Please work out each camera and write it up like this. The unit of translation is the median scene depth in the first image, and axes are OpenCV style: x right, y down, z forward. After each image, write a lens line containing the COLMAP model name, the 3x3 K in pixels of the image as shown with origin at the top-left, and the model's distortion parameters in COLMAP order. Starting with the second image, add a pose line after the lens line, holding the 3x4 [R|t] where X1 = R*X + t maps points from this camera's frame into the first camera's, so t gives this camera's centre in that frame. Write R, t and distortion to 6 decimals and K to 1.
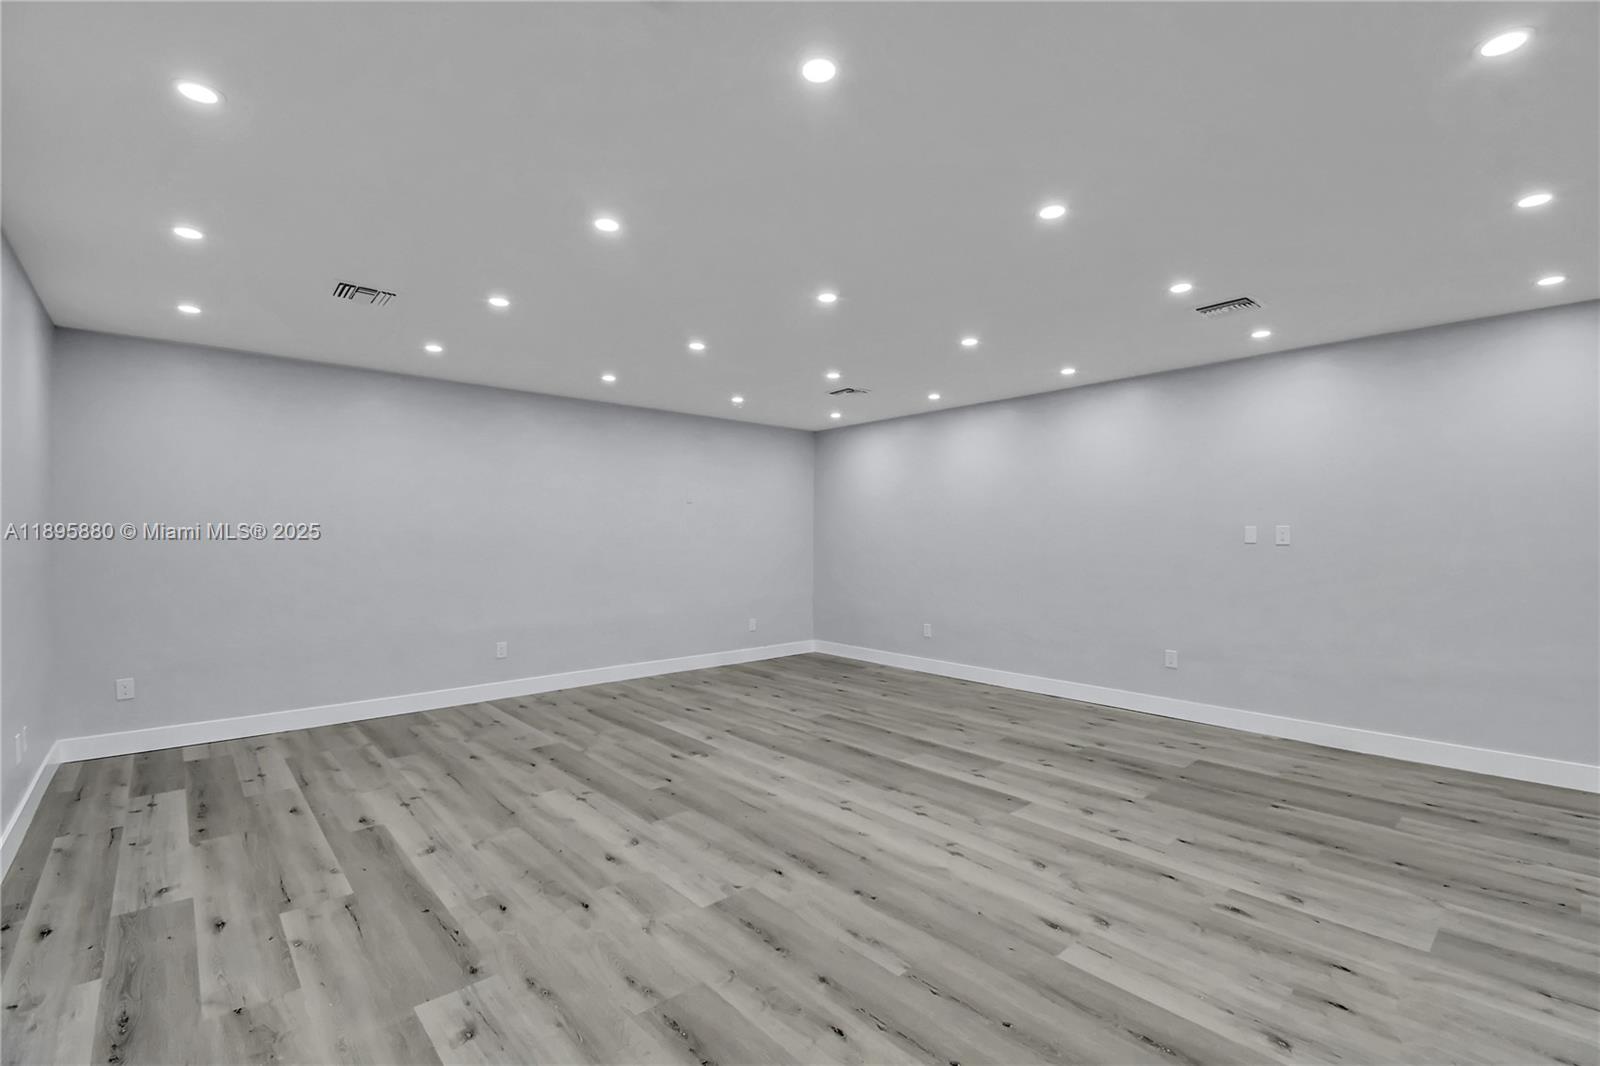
lens RADIAL K [[707.9, 0, 797.9], [0, 707.9, 533.4], [0, 0, 1]] dist [-0.003493, -0.000626]
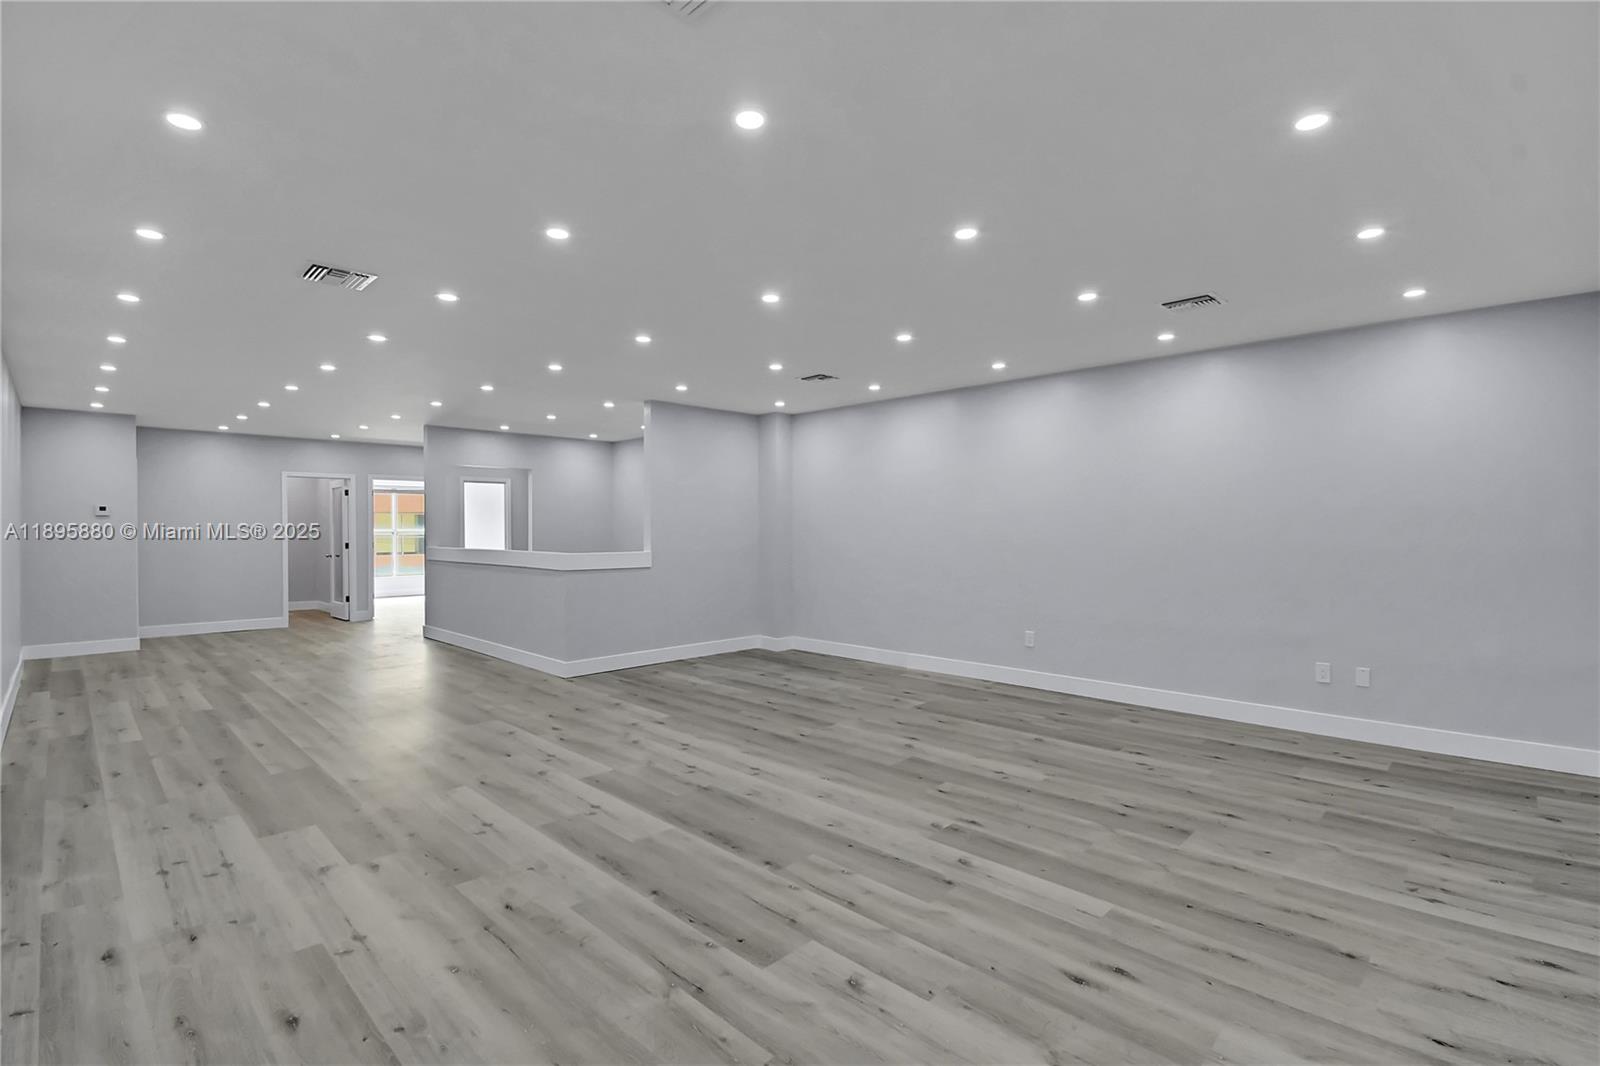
lens RADIAL K [[707.9, 0, 802.6], [0, 707.9, 533.5], [0, 0, 1]] dist [-0.003493, -0.000626]
pose [[-0.997151, 0.001748, -0.075414, 0.070490], [0.001576, 0.999996, 0.002338, 0.007403], [0.075418, 0.002212, -0.997150, 1.939877]]
